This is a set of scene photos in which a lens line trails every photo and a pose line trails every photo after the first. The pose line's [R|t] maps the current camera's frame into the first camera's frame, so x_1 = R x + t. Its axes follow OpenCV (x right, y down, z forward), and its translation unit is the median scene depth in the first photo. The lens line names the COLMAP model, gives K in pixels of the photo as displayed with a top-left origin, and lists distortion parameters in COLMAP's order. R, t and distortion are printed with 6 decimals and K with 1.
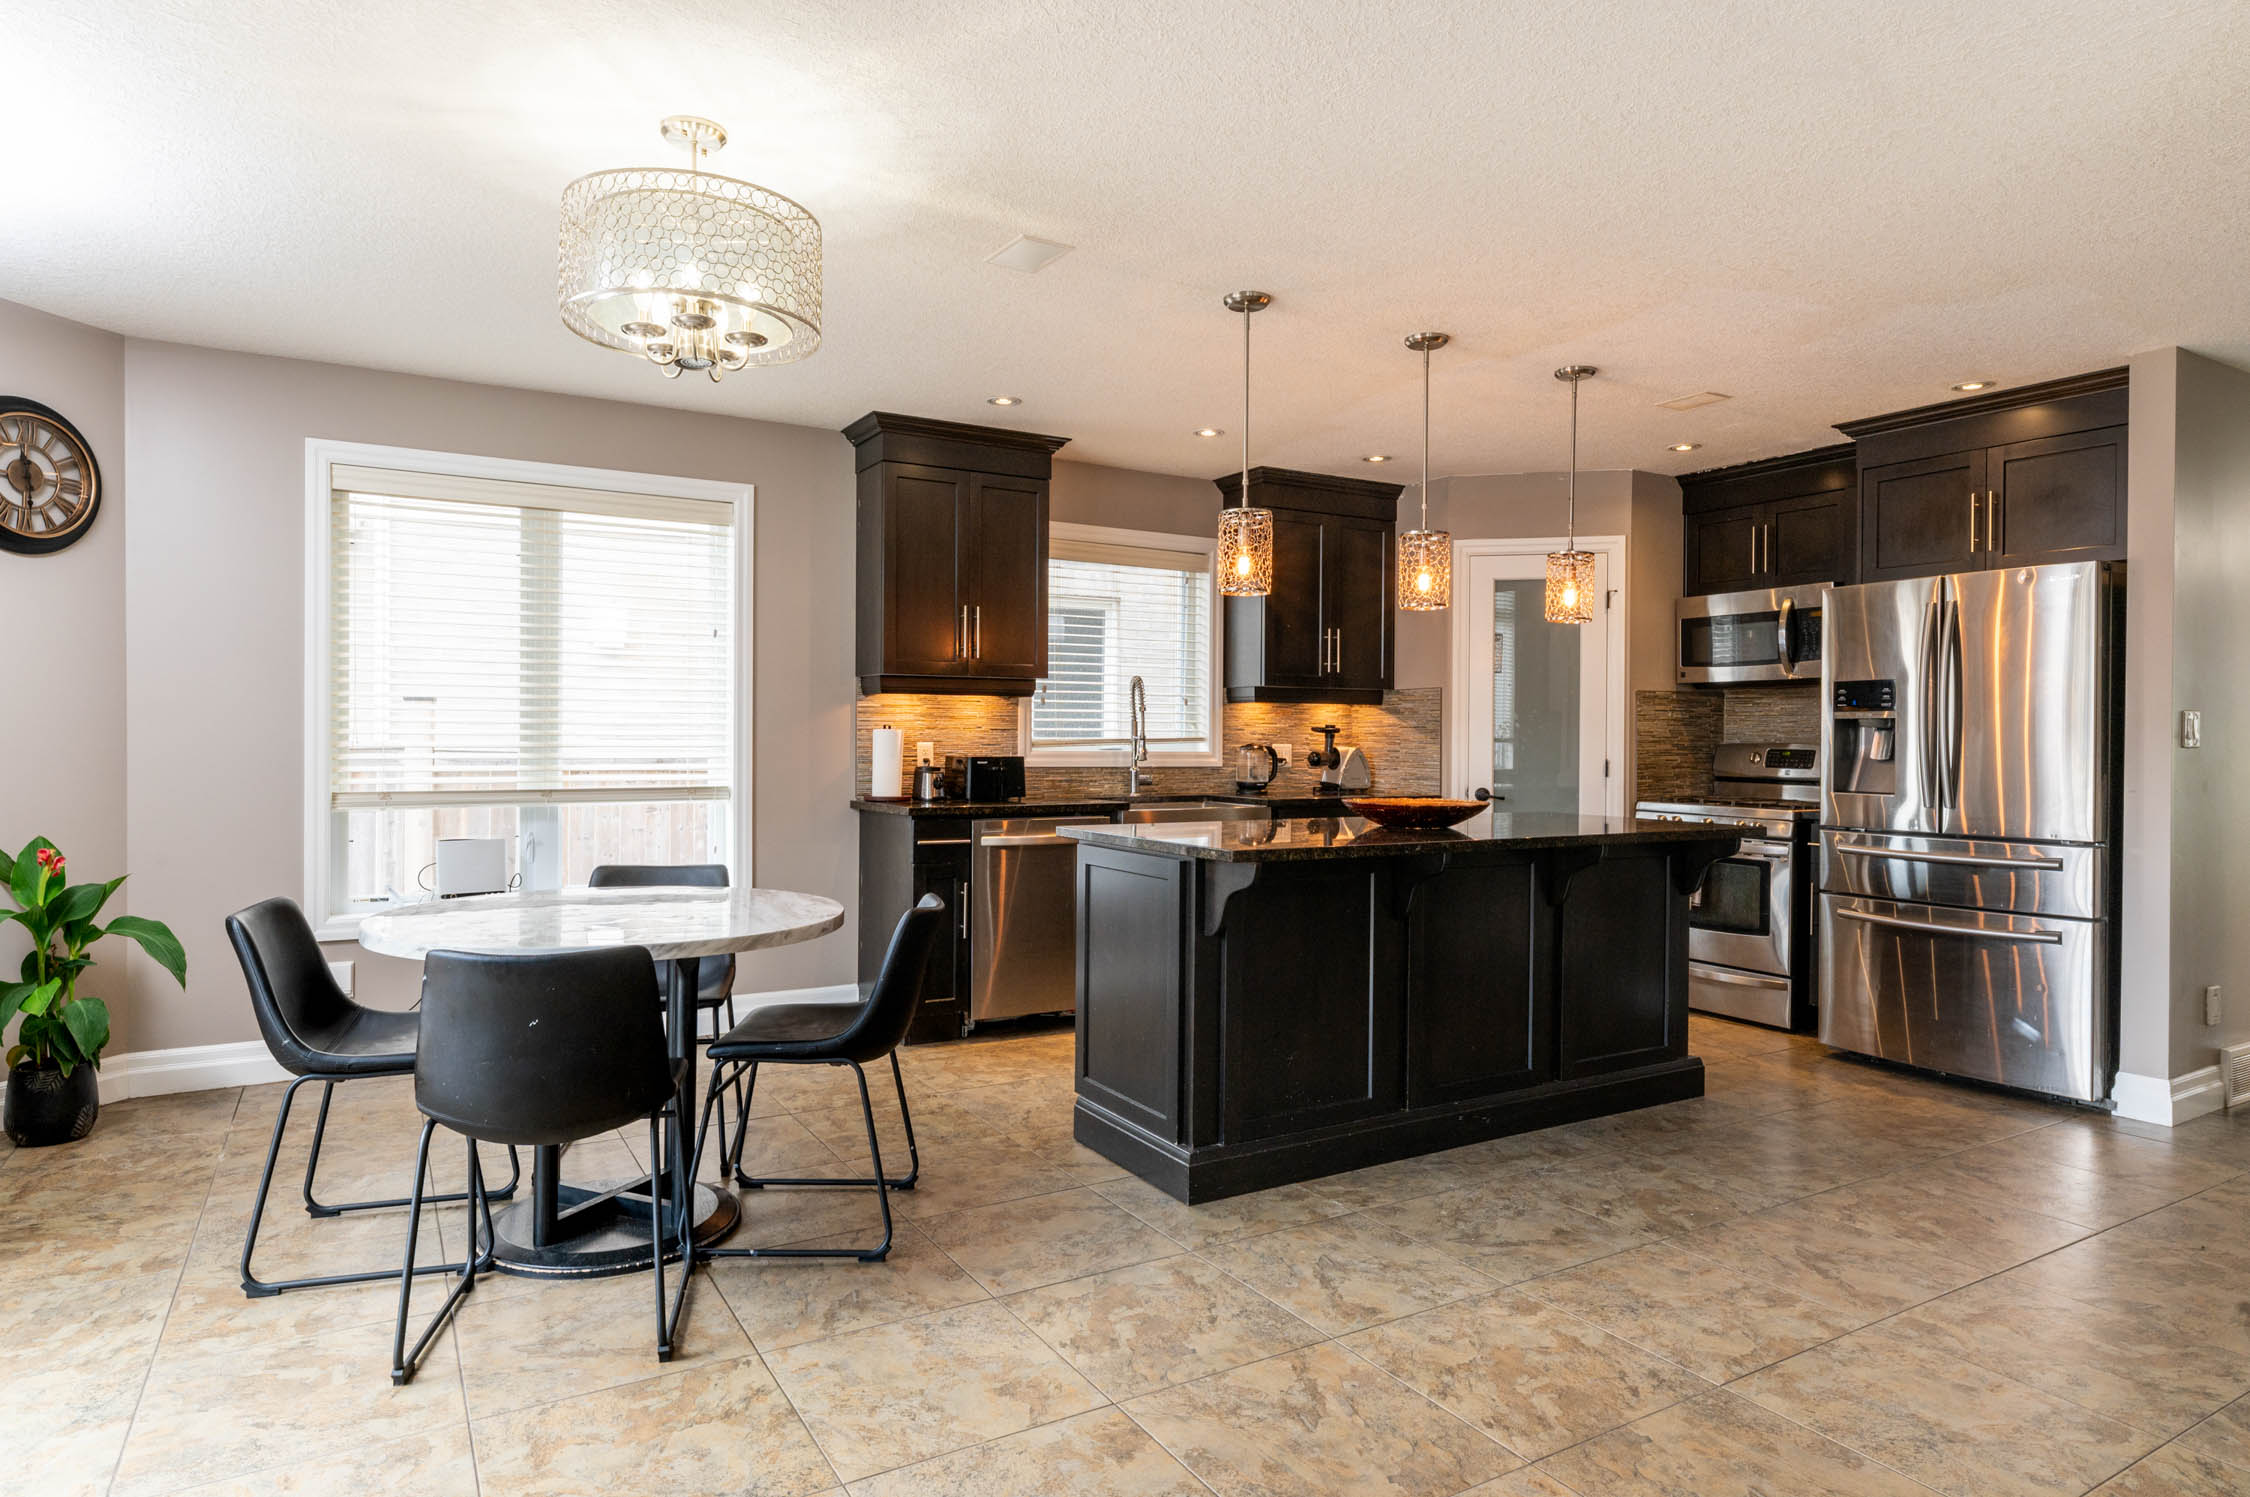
lens RADIAL K [[1277.5, 0, 1125.0], [0, 1277.5, 748.5], [0, 0, 1]] dist [0.003460, 0.000406]
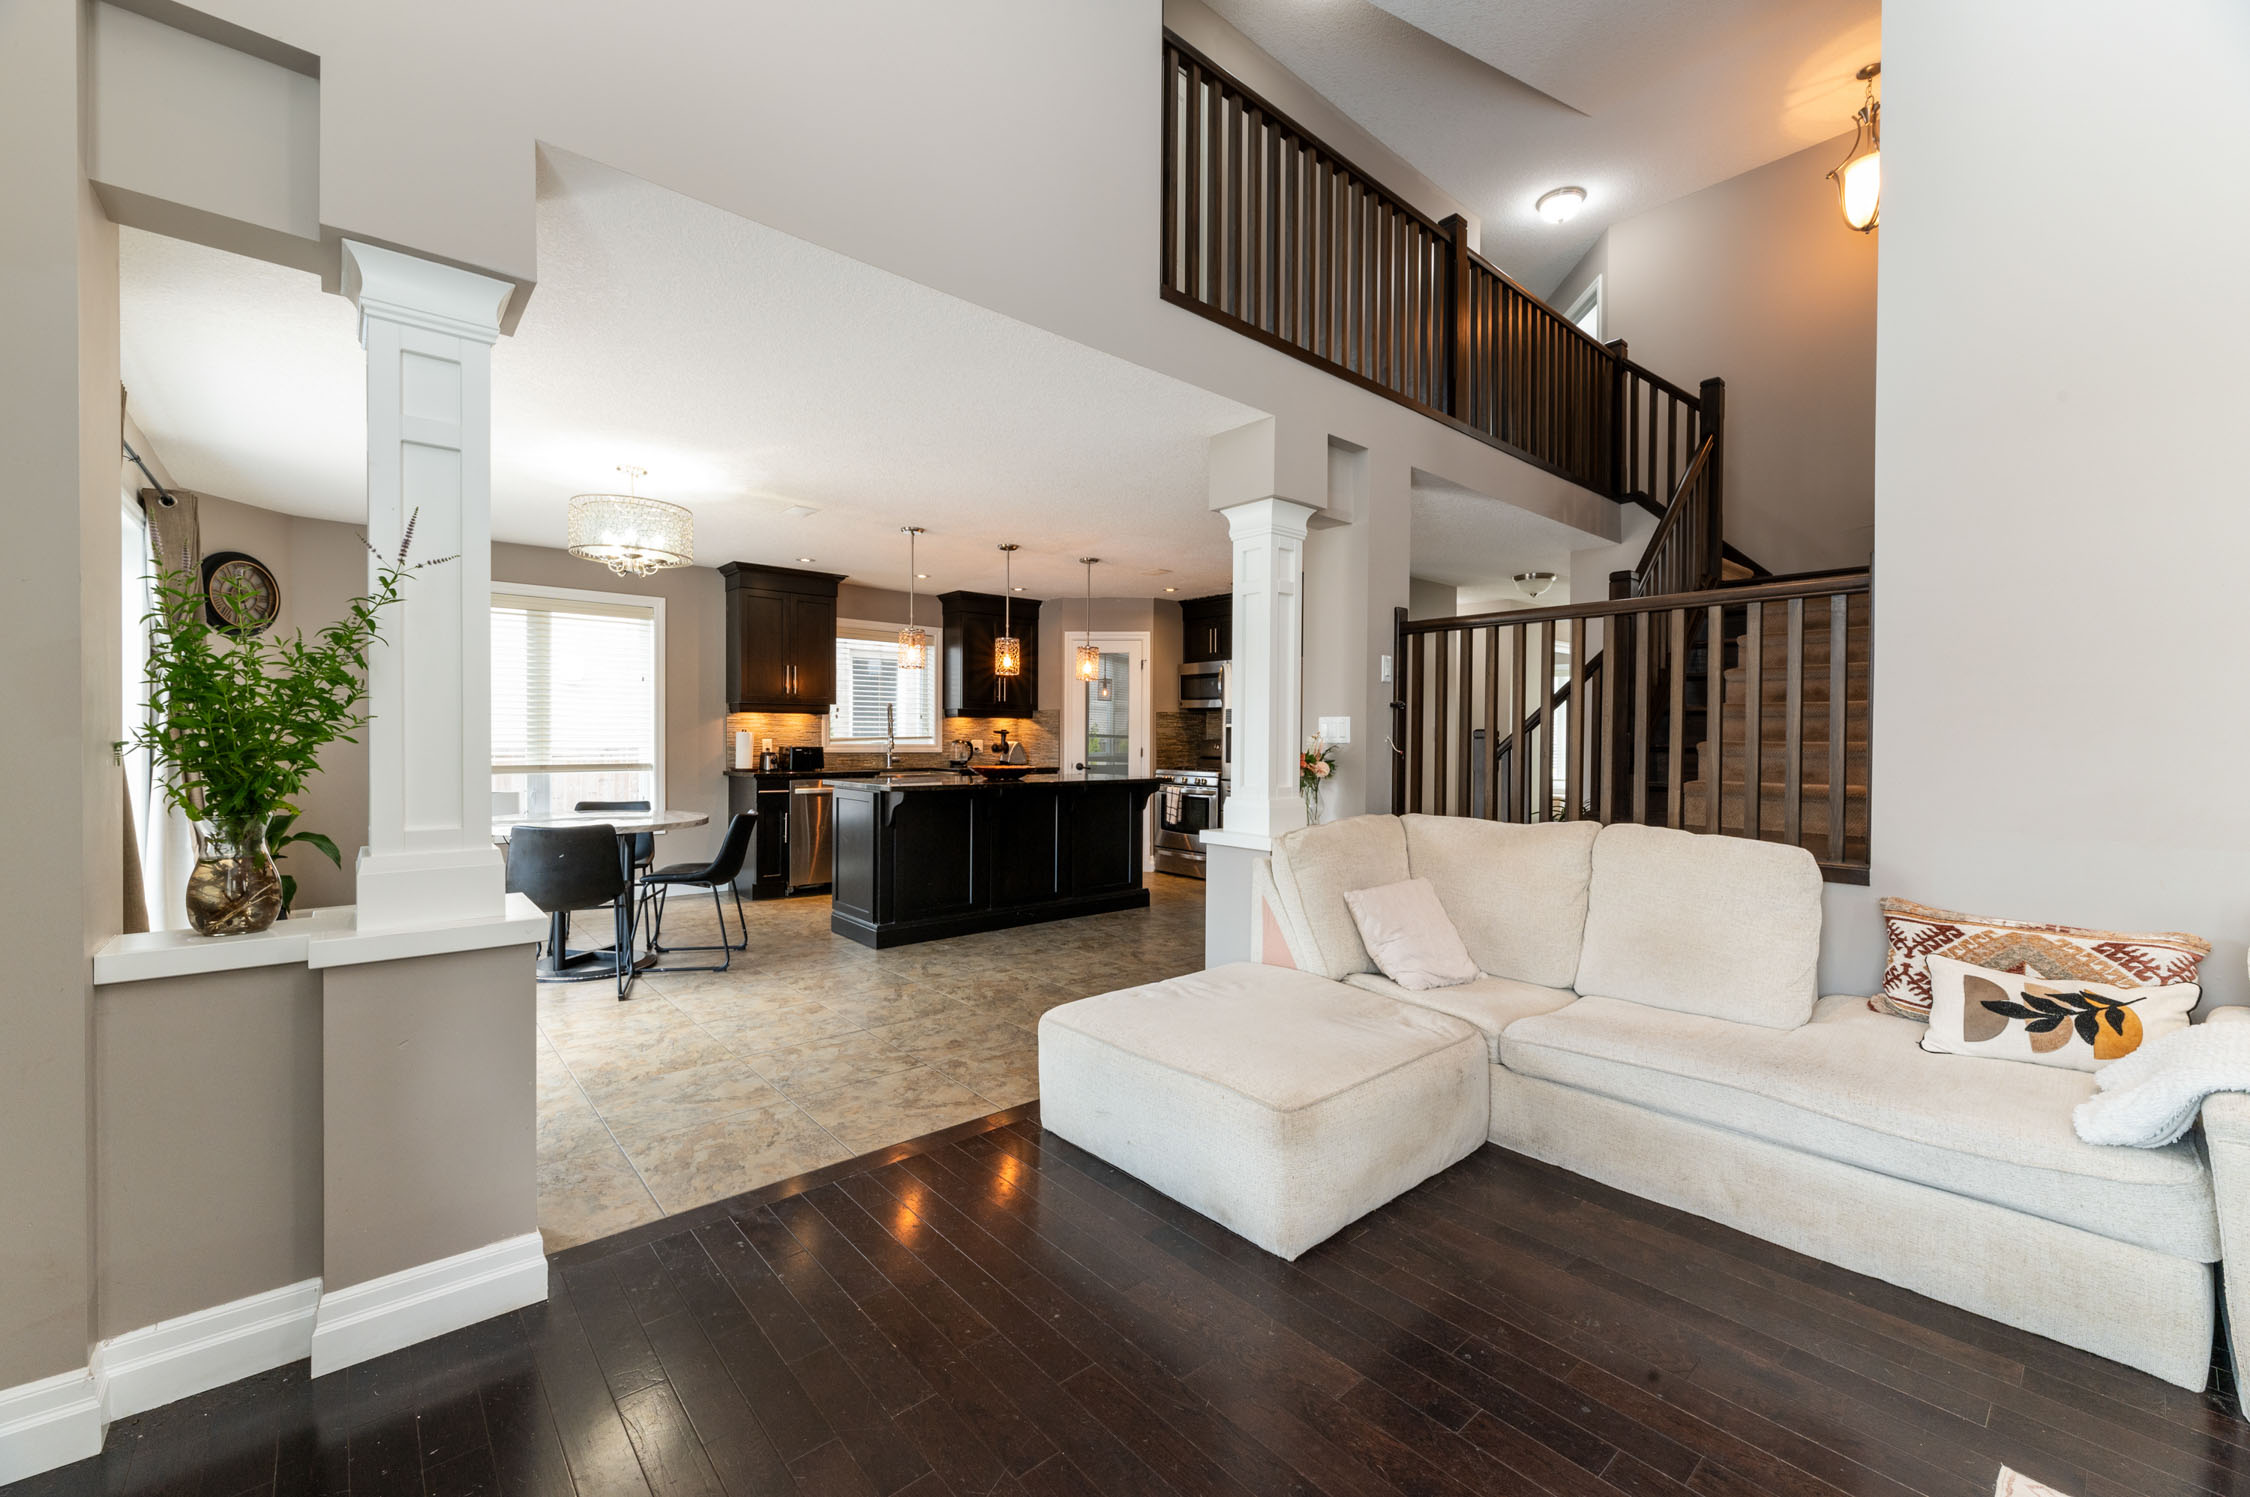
lens RADIAL K [[893.6, 0, 1119.0], [0, 893.6, 747.1], [0, 0, 1]] dist [0.000371, 0.000020]
pose [[0.983984, -0.002580, 0.178241, 0.126854], [0.002033, 0.999993, 0.003249, 0.003900], [-0.178248, -0.002834, 0.983982, -0.395491]]
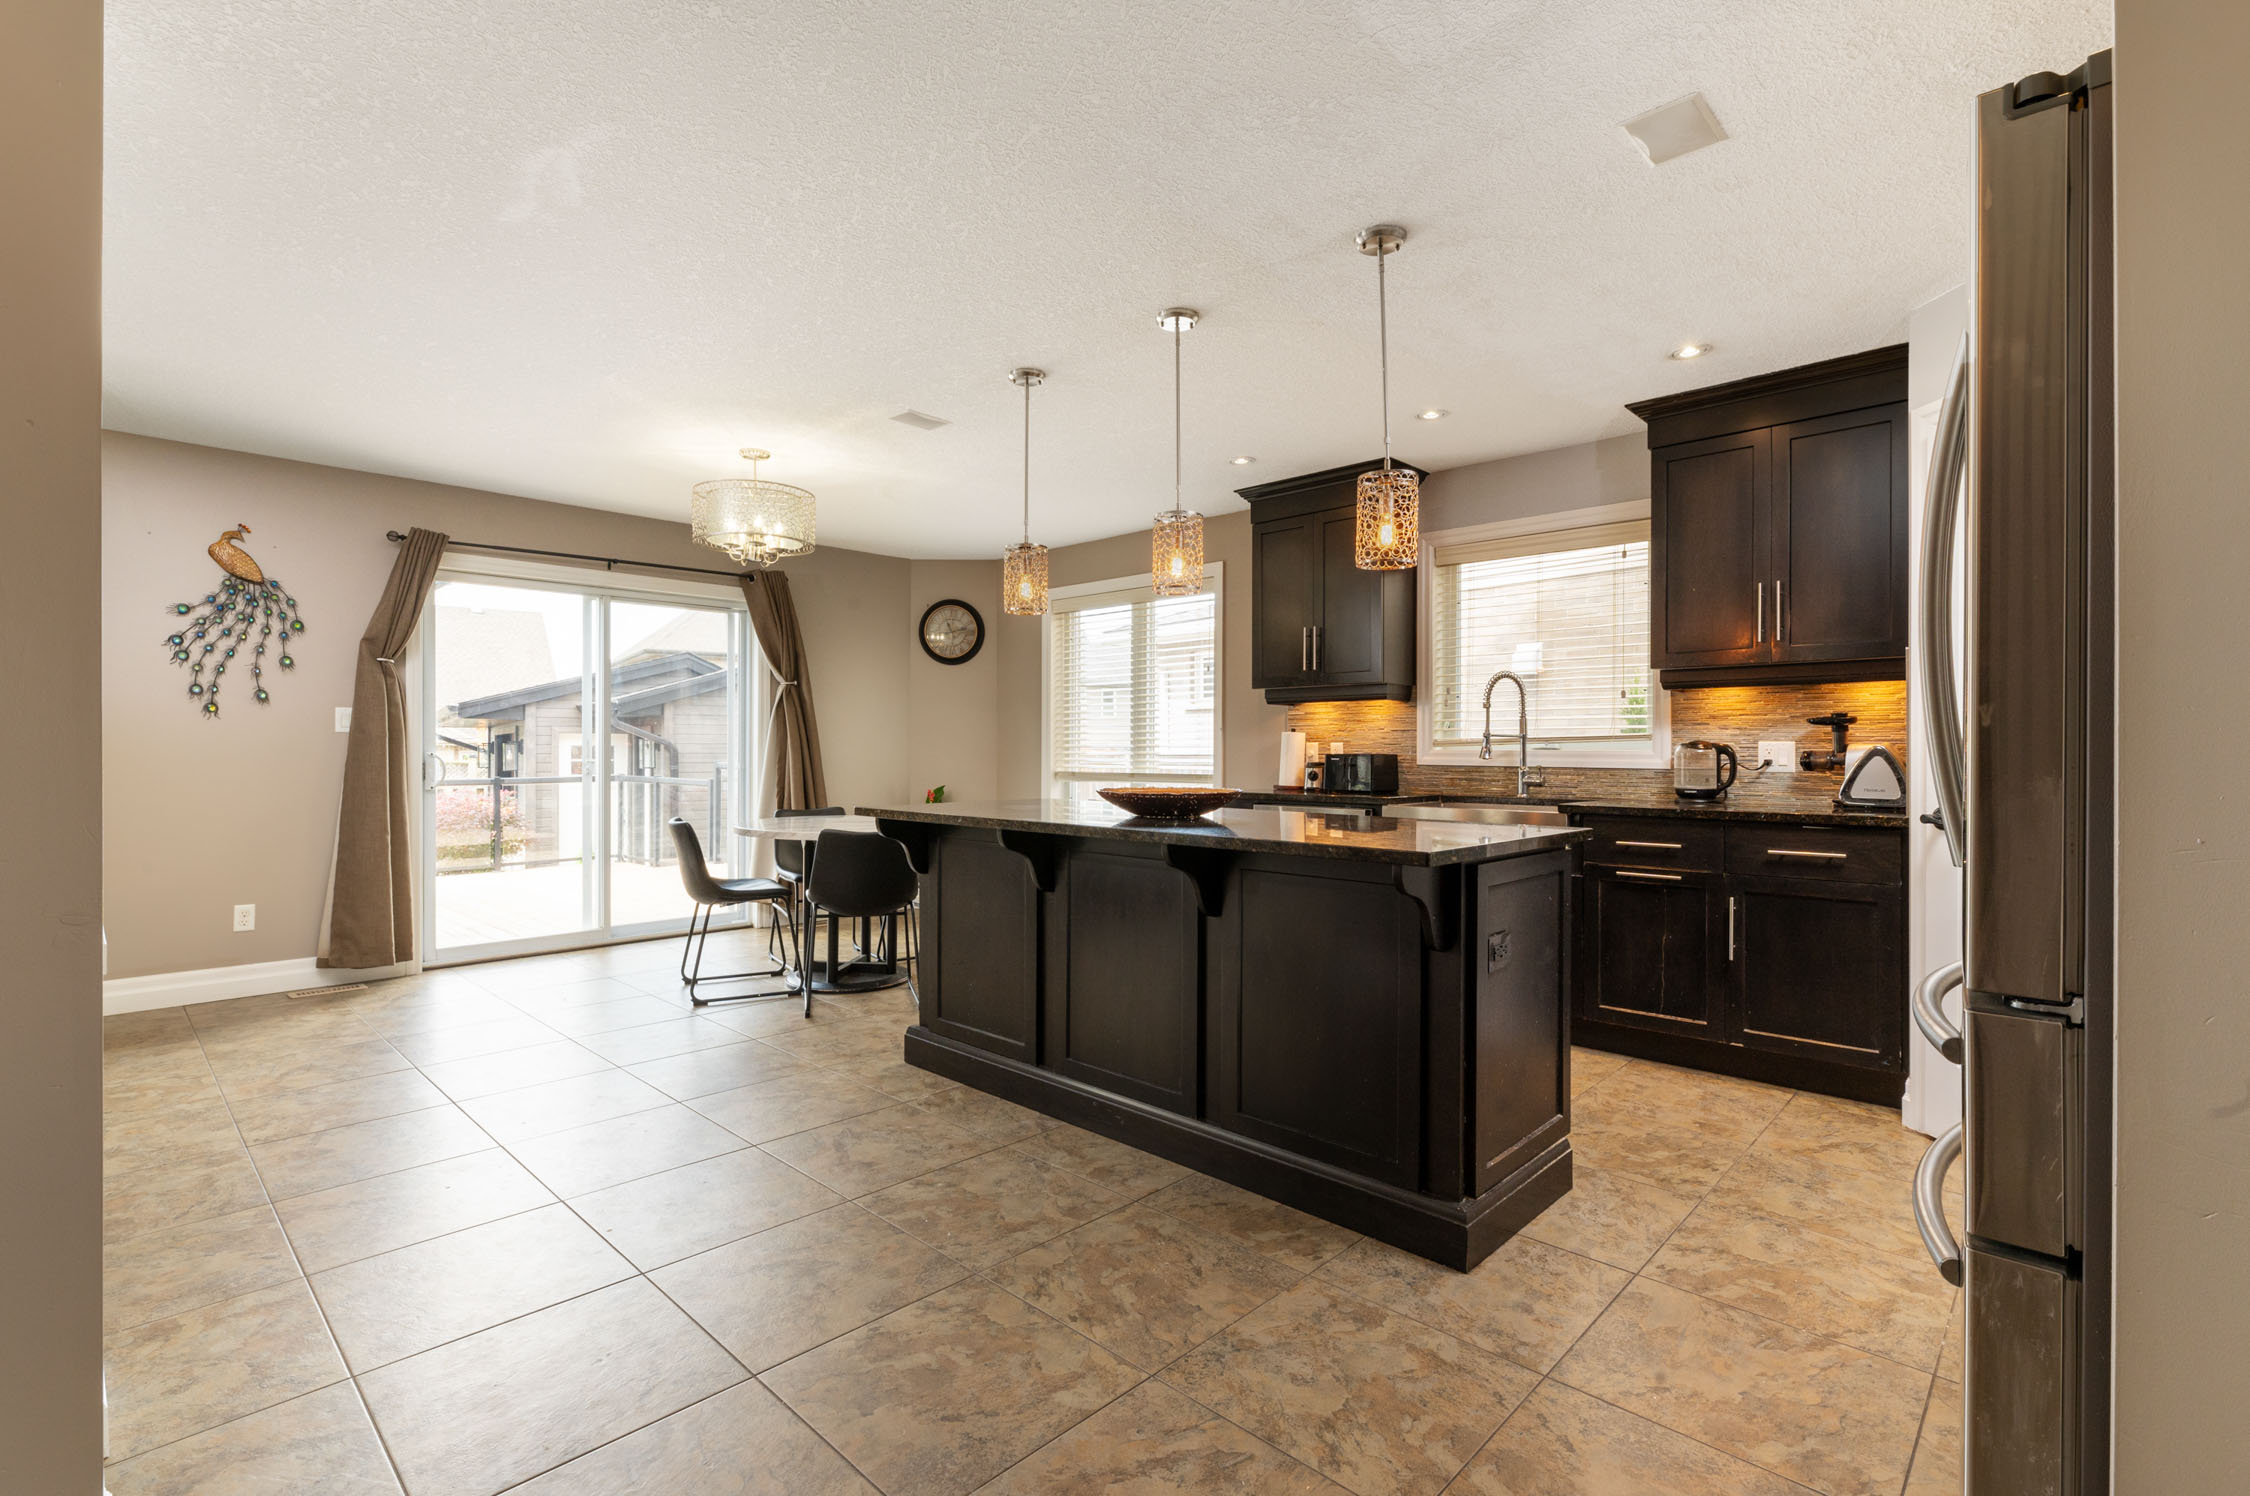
lens RADIAL K [[1023.0, 0, 1111.7], [0, 1023.0, 749.1], [0, 0, 1]] dist [0.001636, 0.000314]
pose [[0.259753, -0.007369, -0.965647, 0.812444], [-0.010795, 0.999886, -0.010534, 0.015595], [0.965615, 0.013160, 0.259644, 0.625837]]
